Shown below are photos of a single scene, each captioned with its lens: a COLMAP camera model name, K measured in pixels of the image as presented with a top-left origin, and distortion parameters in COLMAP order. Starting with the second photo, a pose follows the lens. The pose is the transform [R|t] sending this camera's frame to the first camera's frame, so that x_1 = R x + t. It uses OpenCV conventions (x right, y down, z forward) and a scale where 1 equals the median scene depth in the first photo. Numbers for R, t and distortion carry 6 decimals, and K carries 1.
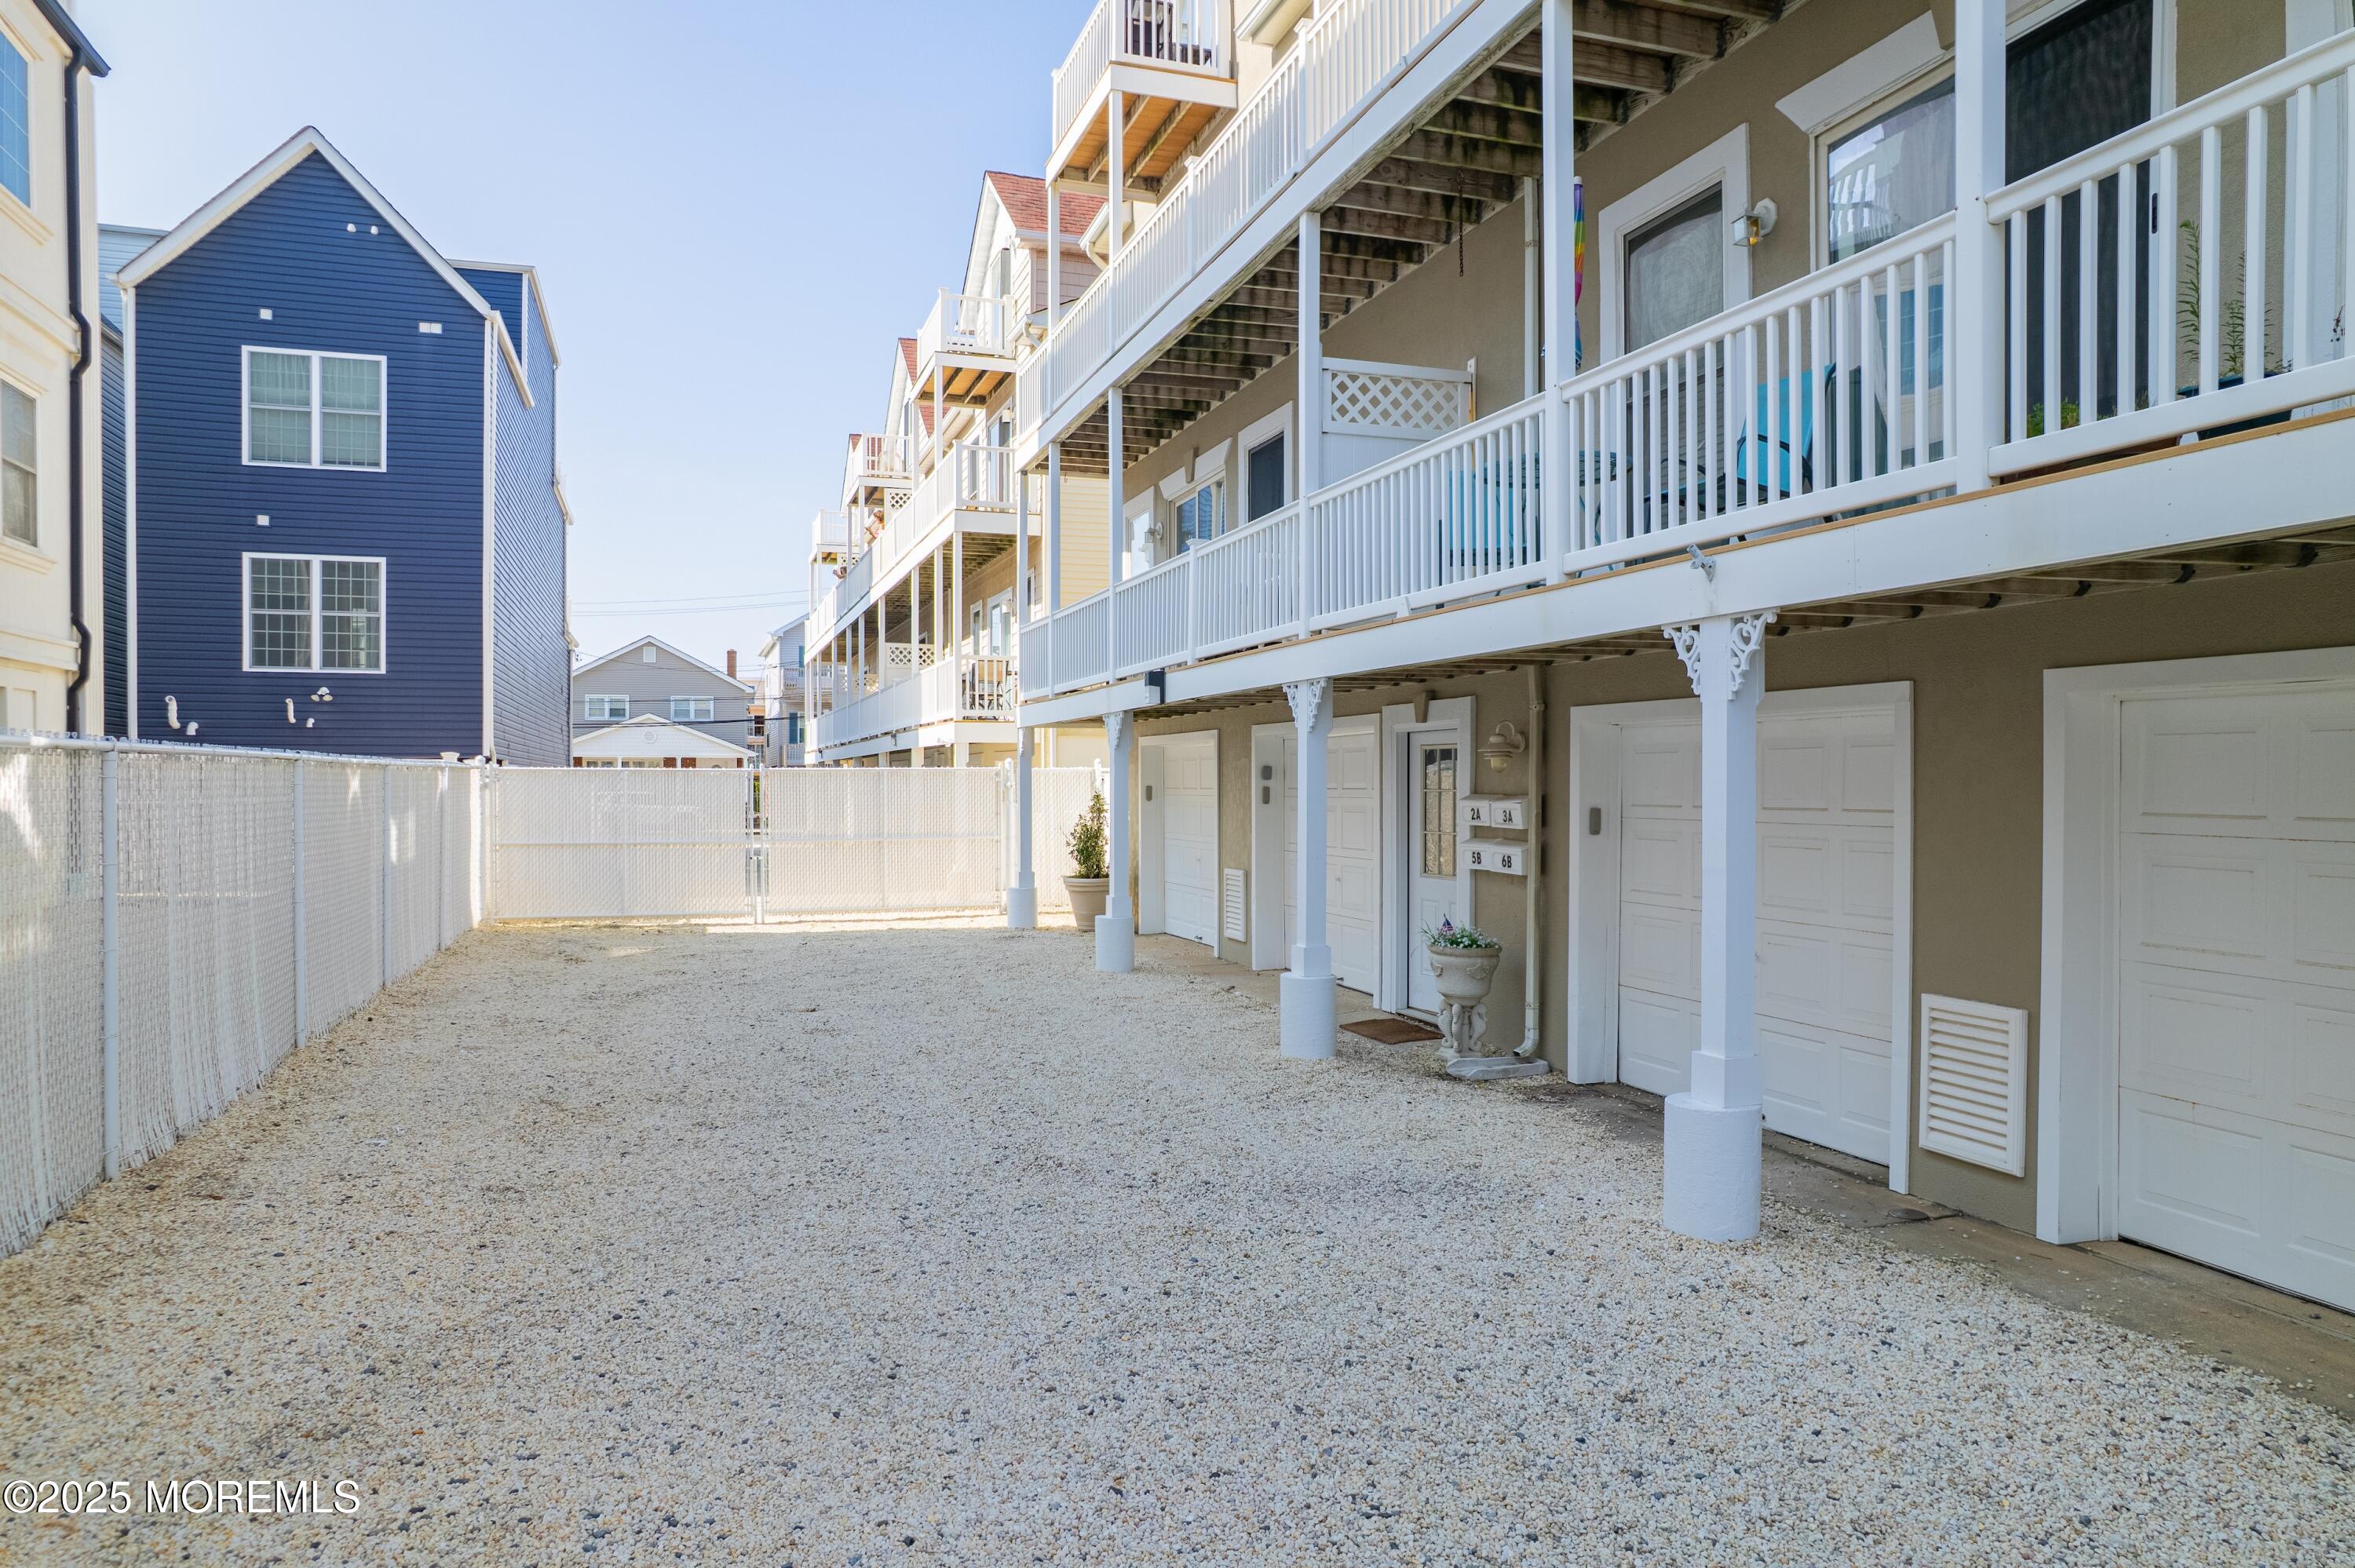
lens RADIAL K [[1525.5, 0, 1182.9], [0, 1525.5, 781.2], [0, 0, 1]] dist [-0.065732, 0.062777]
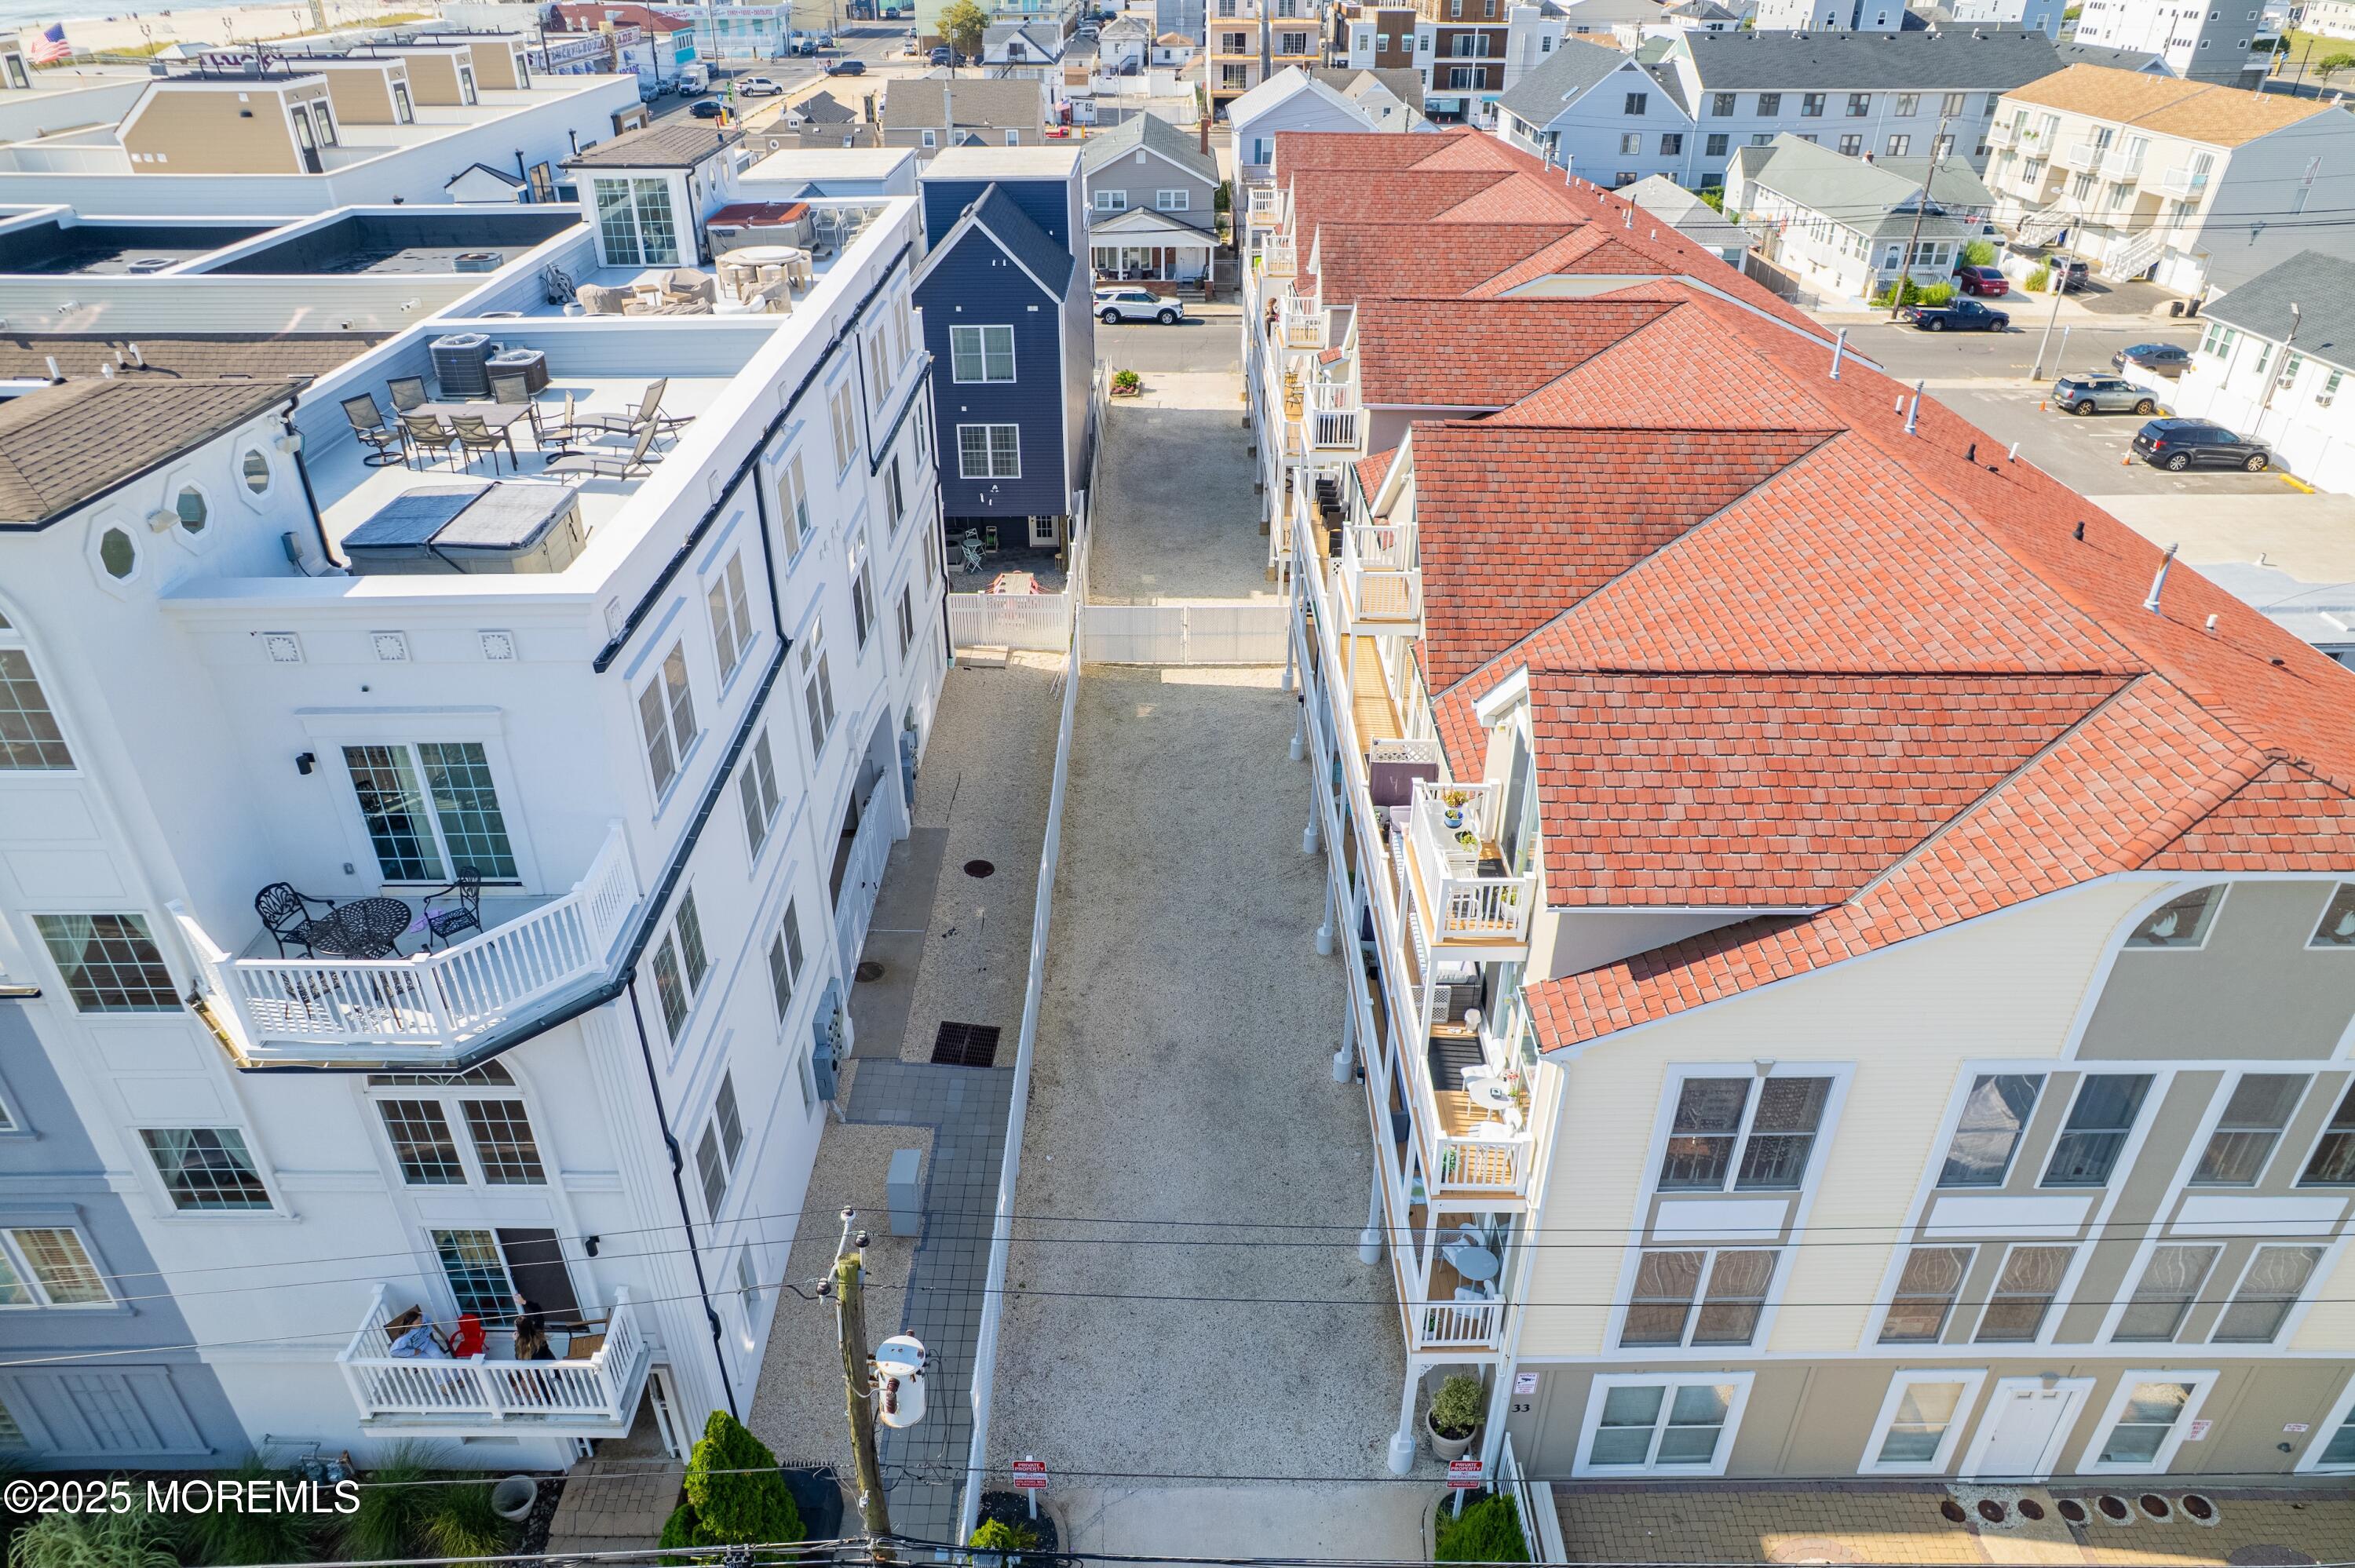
lens RADIAL K [[1525.5, 0, 1169.9], [0, 1525.5, 818.4], [0, 0, 1]] dist [-0.065732, 0.062777]
pose [[0.948480, 0.164617, -0.270715, 0.336207], [0.000940, 0.852966, 0.521966, -0.819646], [0.316835, -0.495329, 0.808866, -0.934085]]
